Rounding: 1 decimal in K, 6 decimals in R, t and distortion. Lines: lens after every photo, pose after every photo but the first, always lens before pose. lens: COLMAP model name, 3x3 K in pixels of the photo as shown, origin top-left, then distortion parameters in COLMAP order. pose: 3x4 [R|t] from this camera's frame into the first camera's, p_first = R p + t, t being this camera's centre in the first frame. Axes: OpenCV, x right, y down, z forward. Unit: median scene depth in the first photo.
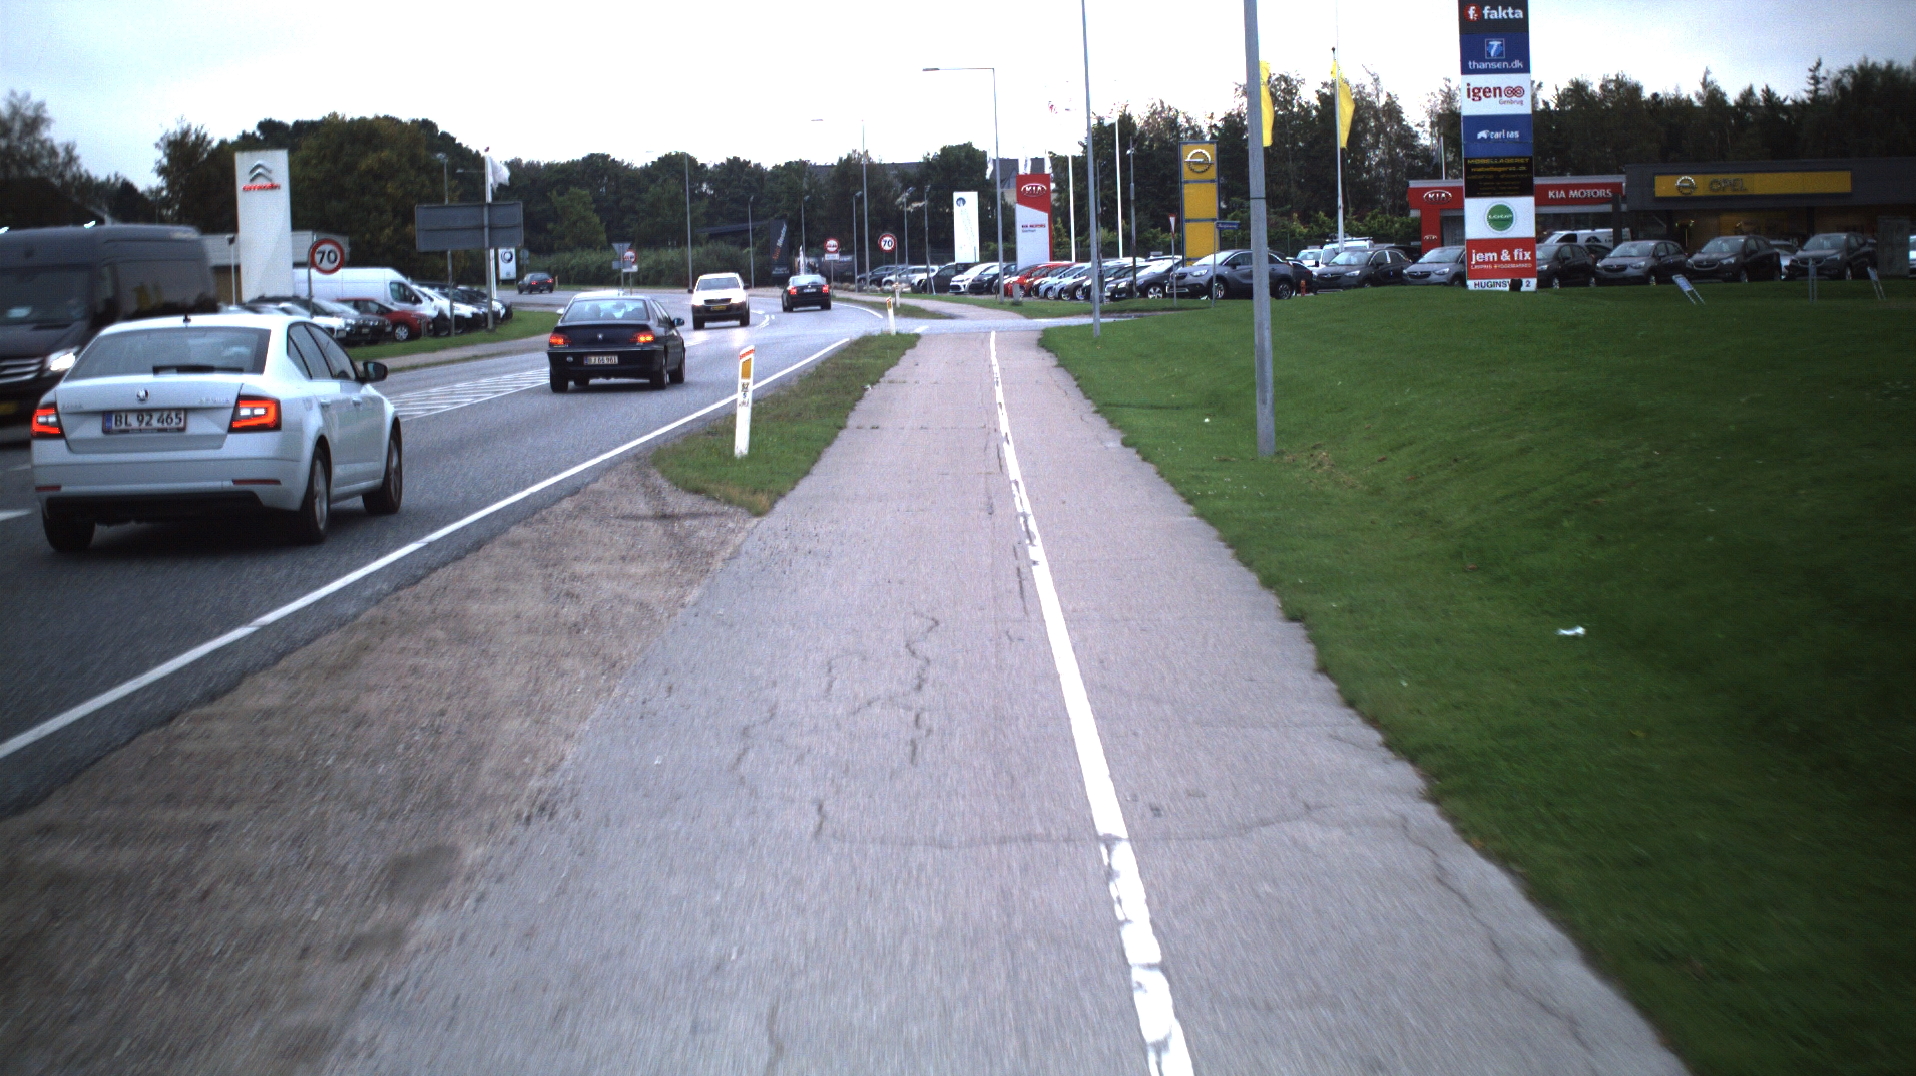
lens RADIAL K [[3800.5, 0, 958.0], [0, 3800.5, 538.0], [0, 0, 1]] dist [-0.355722, 0.154722]
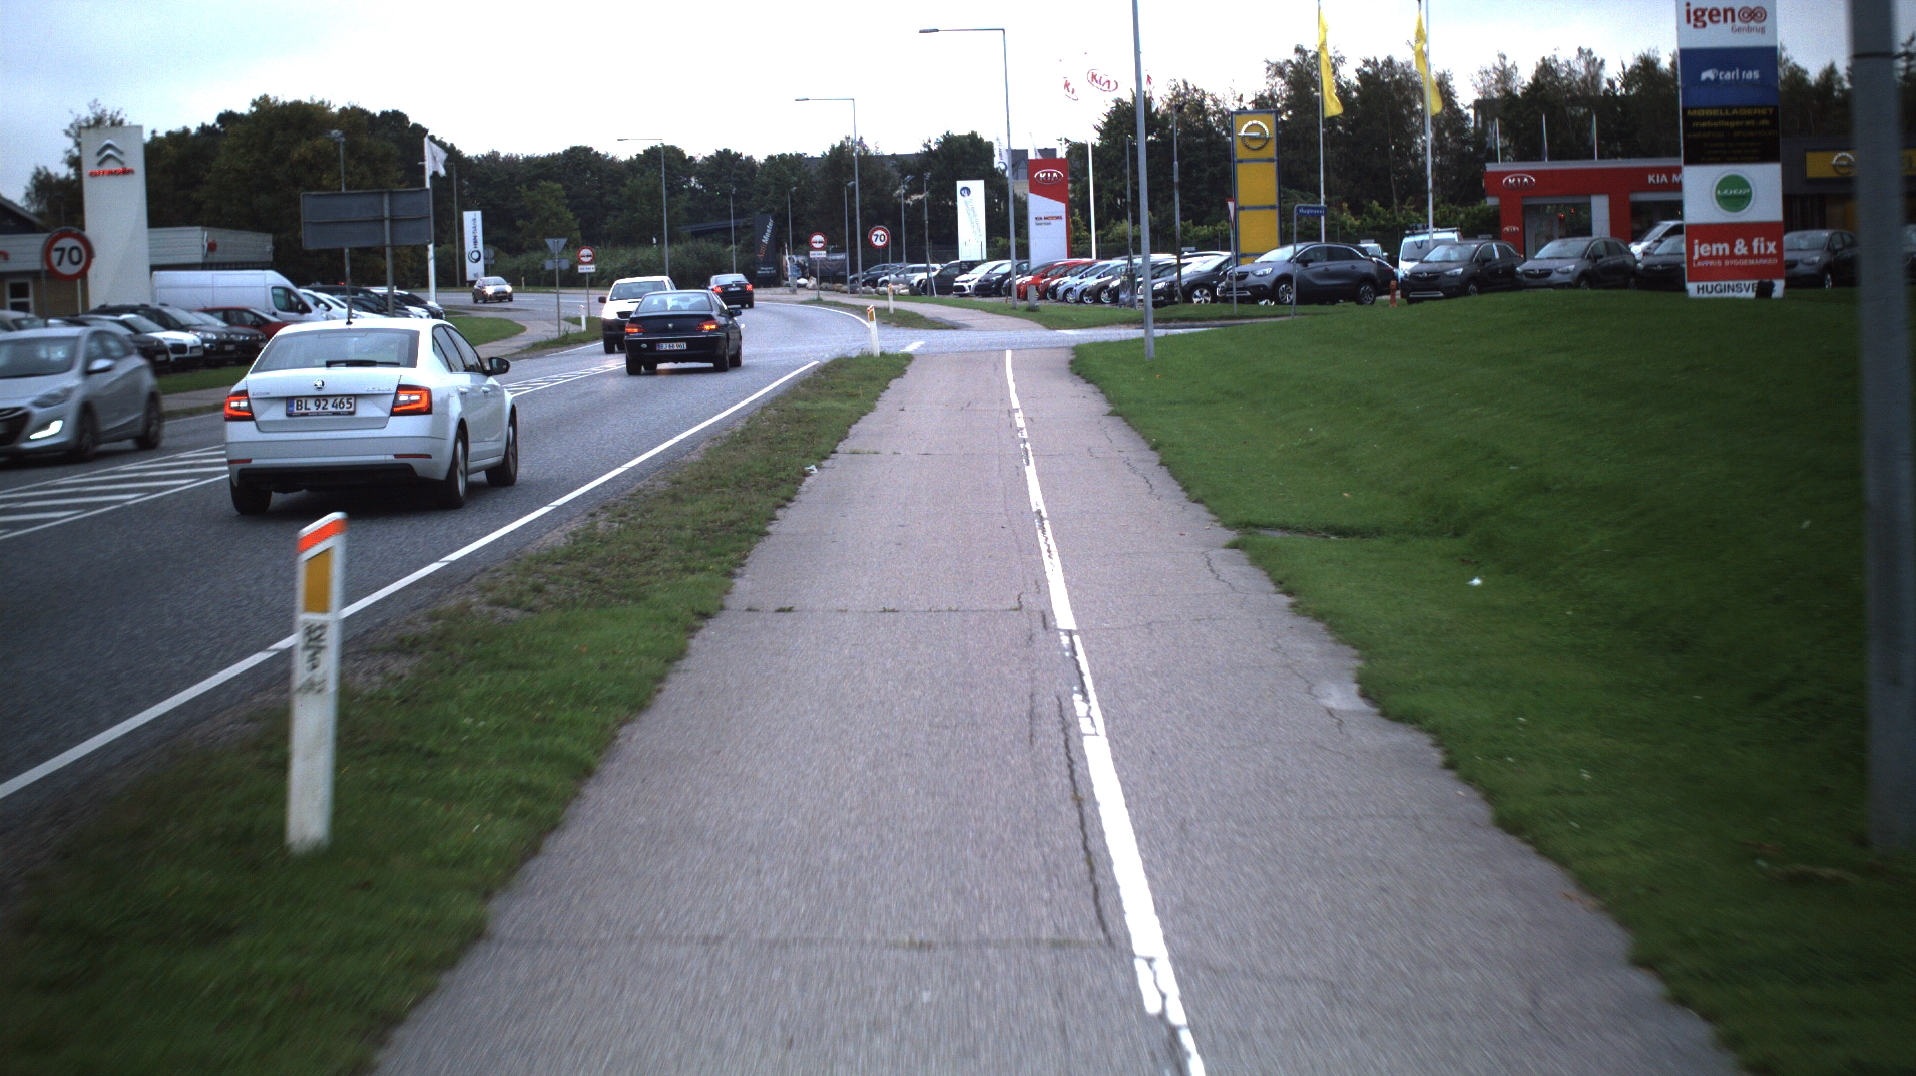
lens RADIAL K [[3012.2, 0, 958.0], [0, 3012.2, 538.0], [0, 0, 1]] dist [-0.237899, 0.179756]
pose [[0.999991, -0.003710, -0.001907, 0.000085], [0.003746, 0.999813, 0.018992, -0.022997], [0.001836, -0.018999, 0.999818, 0.322664]]
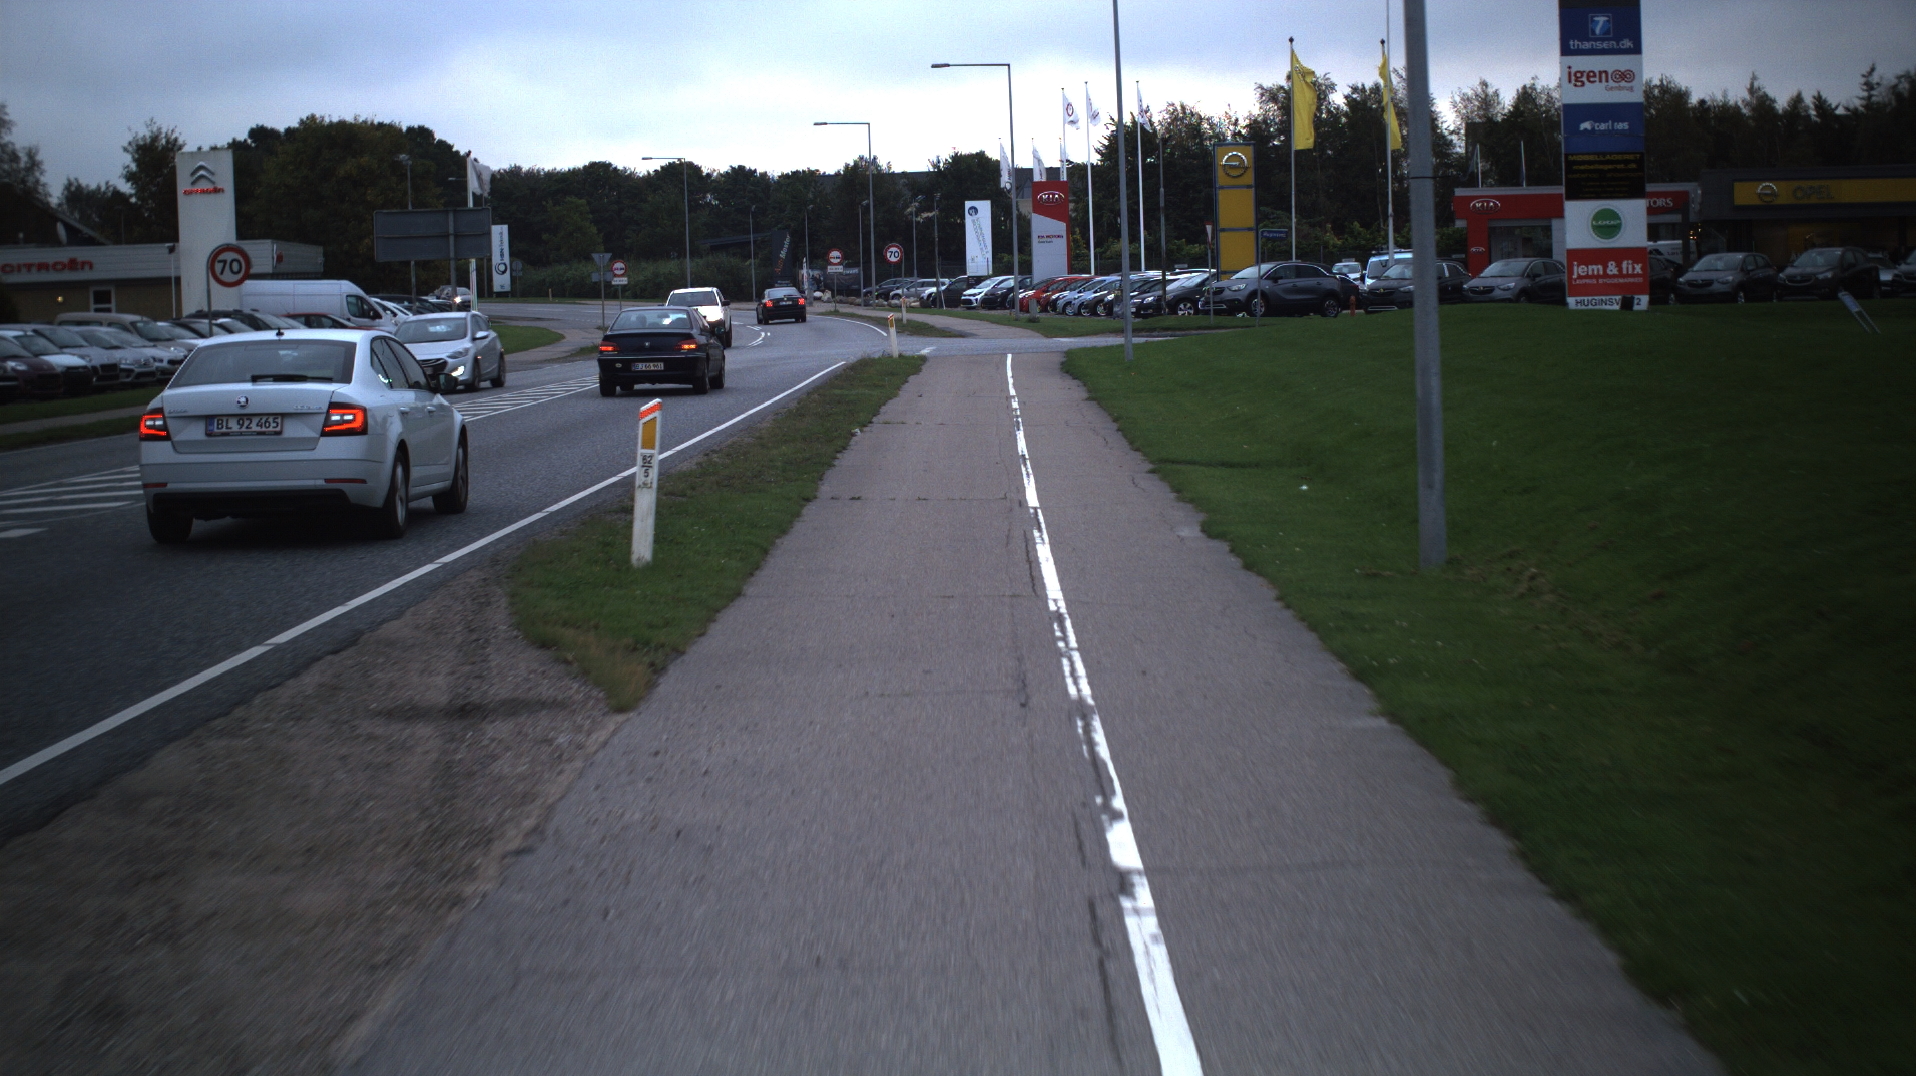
lens RADIAL K [[3365.1, 0, 958.0], [0, 3365.1, 538.0], [0, 0, 1]] dist [-0.294000, 0.279195]
pose [[0.999991, 0.002429, -0.003378, 0.000054], [-0.002411, 0.999984, 0.005204, -0.012719], [0.003391, -0.005196, 0.999981, 0.179019]]
